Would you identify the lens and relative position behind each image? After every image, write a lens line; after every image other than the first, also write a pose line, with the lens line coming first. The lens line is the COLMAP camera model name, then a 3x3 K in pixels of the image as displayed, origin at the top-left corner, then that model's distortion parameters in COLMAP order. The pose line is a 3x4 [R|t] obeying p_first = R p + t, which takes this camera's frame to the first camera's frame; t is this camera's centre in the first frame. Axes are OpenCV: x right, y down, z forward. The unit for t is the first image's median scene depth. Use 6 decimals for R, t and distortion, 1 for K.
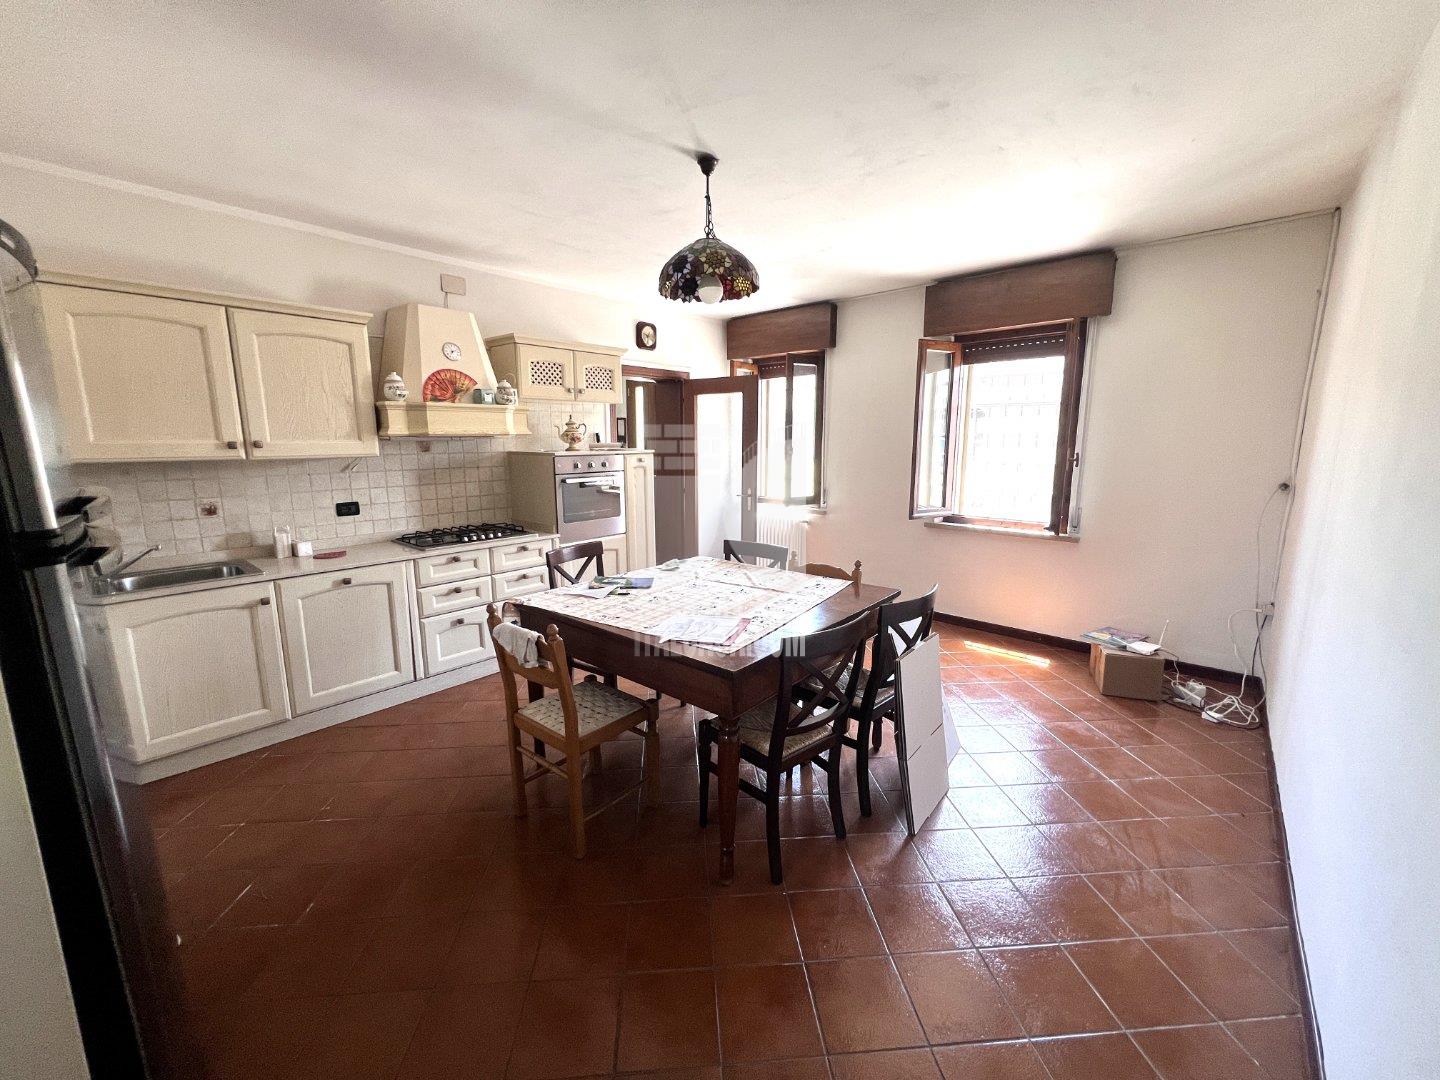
lens RADIAL K [[580.0, 0, 721.1], [0, 580.0, 538.1], [0, 0, 1]] dist [0.000775, -0.000240]
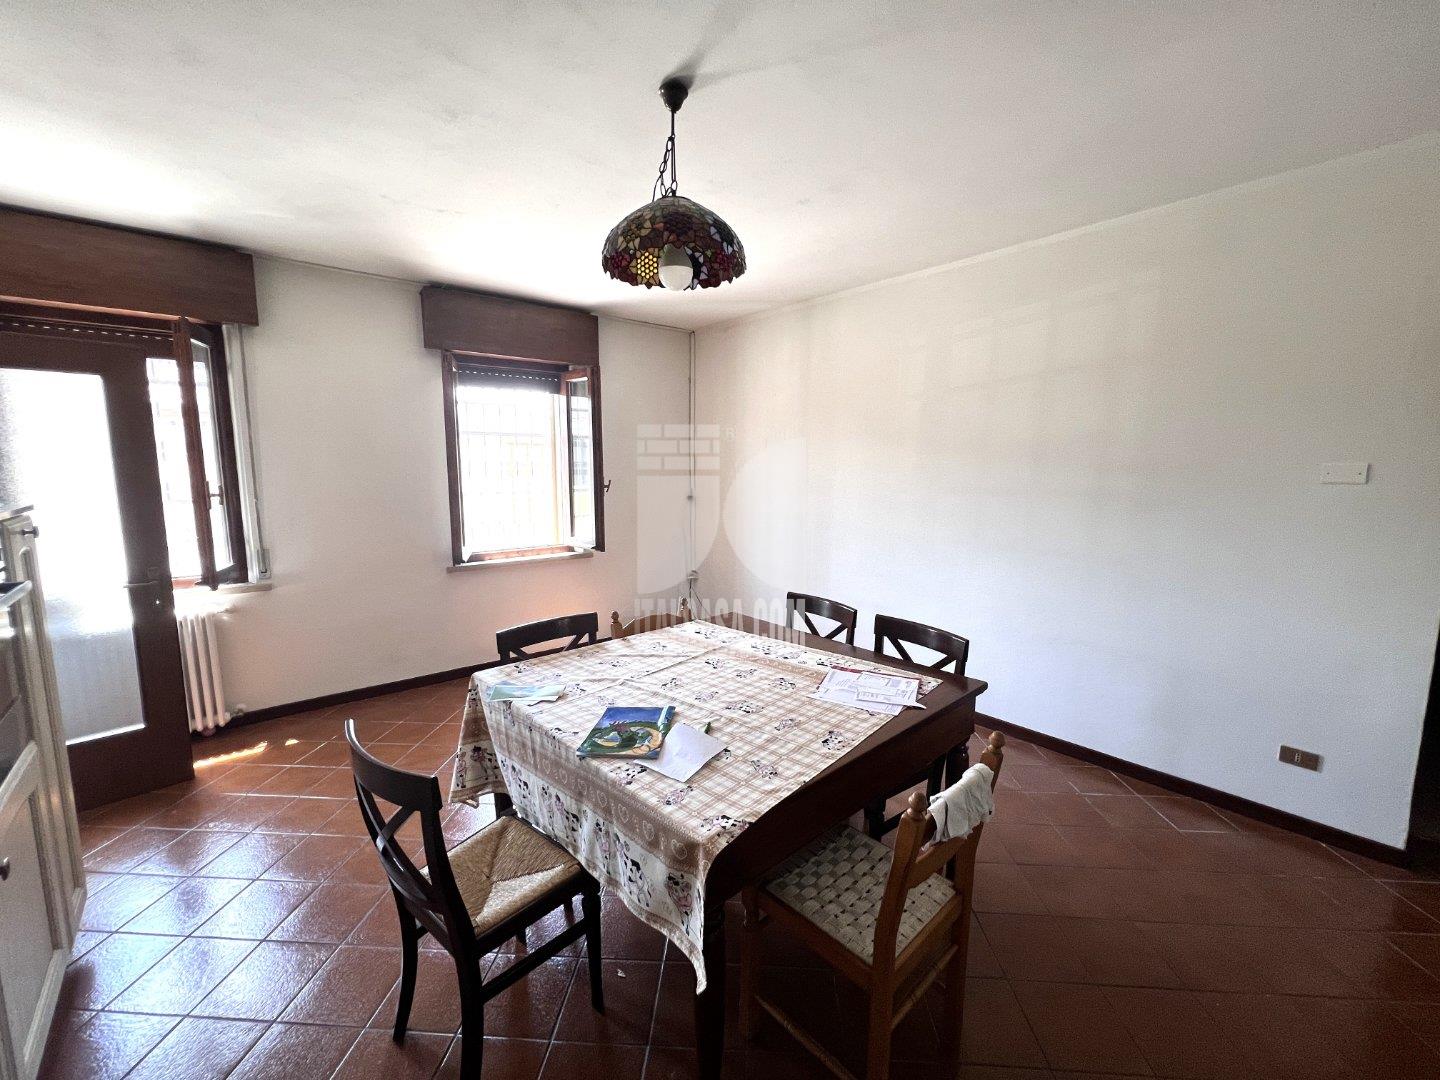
lens RADIAL K [[580.0, 0, 717.9], [0, 580.0, 541.9], [0, 0, 1]] dist [0.000775, -0.000240]
pose [[0.136797, -0.135327, 0.981312, -0.439771], [0.163015, 0.980195, 0.112449, -0.099346], [-0.977094, 0.144586, 0.156148, 0.503572]]
